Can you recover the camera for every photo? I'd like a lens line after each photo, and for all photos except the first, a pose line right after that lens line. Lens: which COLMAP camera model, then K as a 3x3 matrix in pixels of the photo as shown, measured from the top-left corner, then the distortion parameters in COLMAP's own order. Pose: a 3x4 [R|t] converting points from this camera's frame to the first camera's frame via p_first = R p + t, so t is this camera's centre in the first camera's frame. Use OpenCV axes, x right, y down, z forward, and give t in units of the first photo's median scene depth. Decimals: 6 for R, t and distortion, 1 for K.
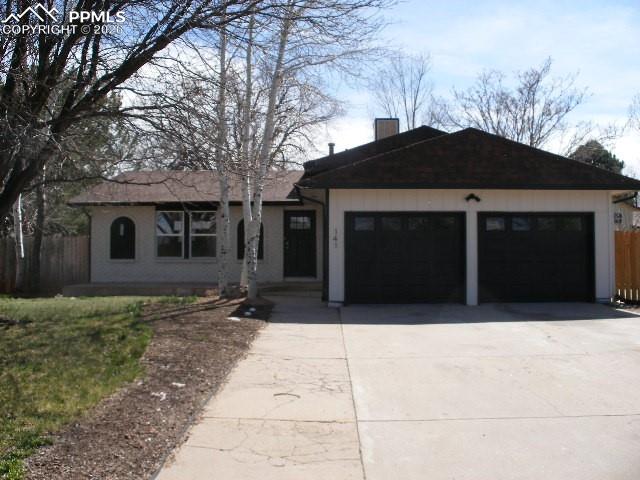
lens RADIAL K [[676.3, 0, 316.9], [0, 676.3, 228.9], [0, 0, 1]] dist [-0.216895, 0.226439]
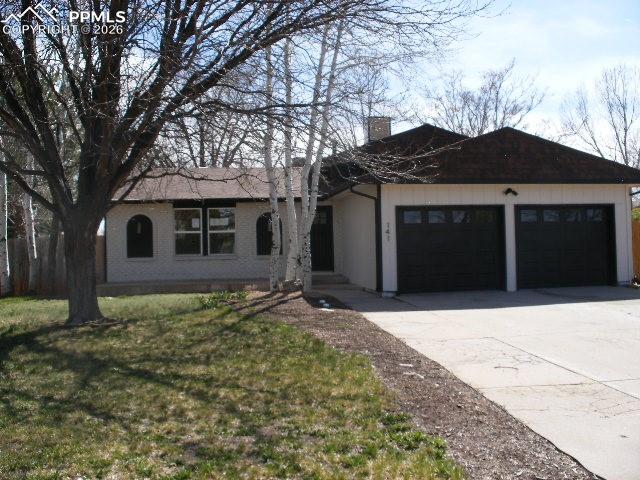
lens RADIAL K [[676.3, 0, 316.9], [0, 676.3, 228.9], [0, 0, 1]] dist [-0.216895, 0.226439]
pose [[0.990935, -0.017624, 0.133181, -0.206154], [0.016986, 0.999838, 0.005923, 0.001662], [-0.133263, -0.003607, 0.991074, -0.022439]]
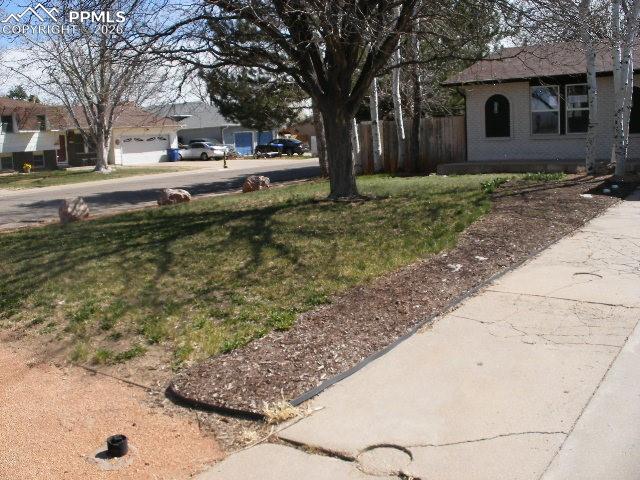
lens RADIAL K [[676.3, 0, 316.9], [0, 676.3, 228.9], [0, 0, 1]] dist [-0.216895, 0.226439]
pose [[0.824698, 0.038648, -0.564252, 0.065301], [0.063434, 0.985047, 0.160183, 0.005375], [0.562005, -0.167896, 0.809914, 0.019449]]
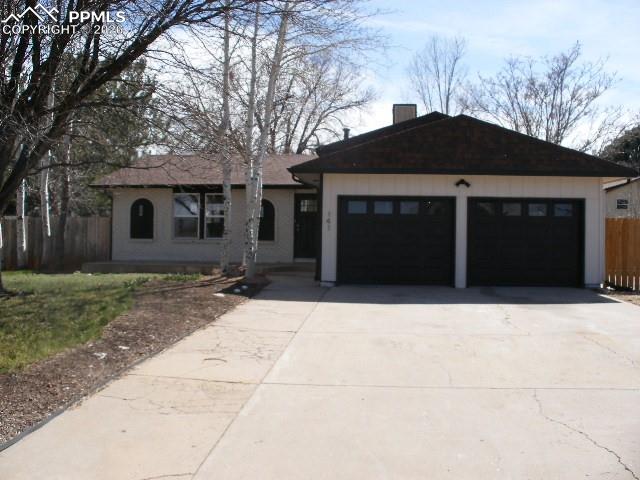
lens RADIAL K [[676.3, 0, 316.9], [0, 676.3, 228.9], [0, 0, 1]] dist [-0.216895, 0.226439]
pose [[0.996712, 0.013296, -0.079927, 0.086706], [-0.011294, 0.999612, 0.025443, -0.000025], [0.080234, -0.024457, 0.996476, -0.038435]]
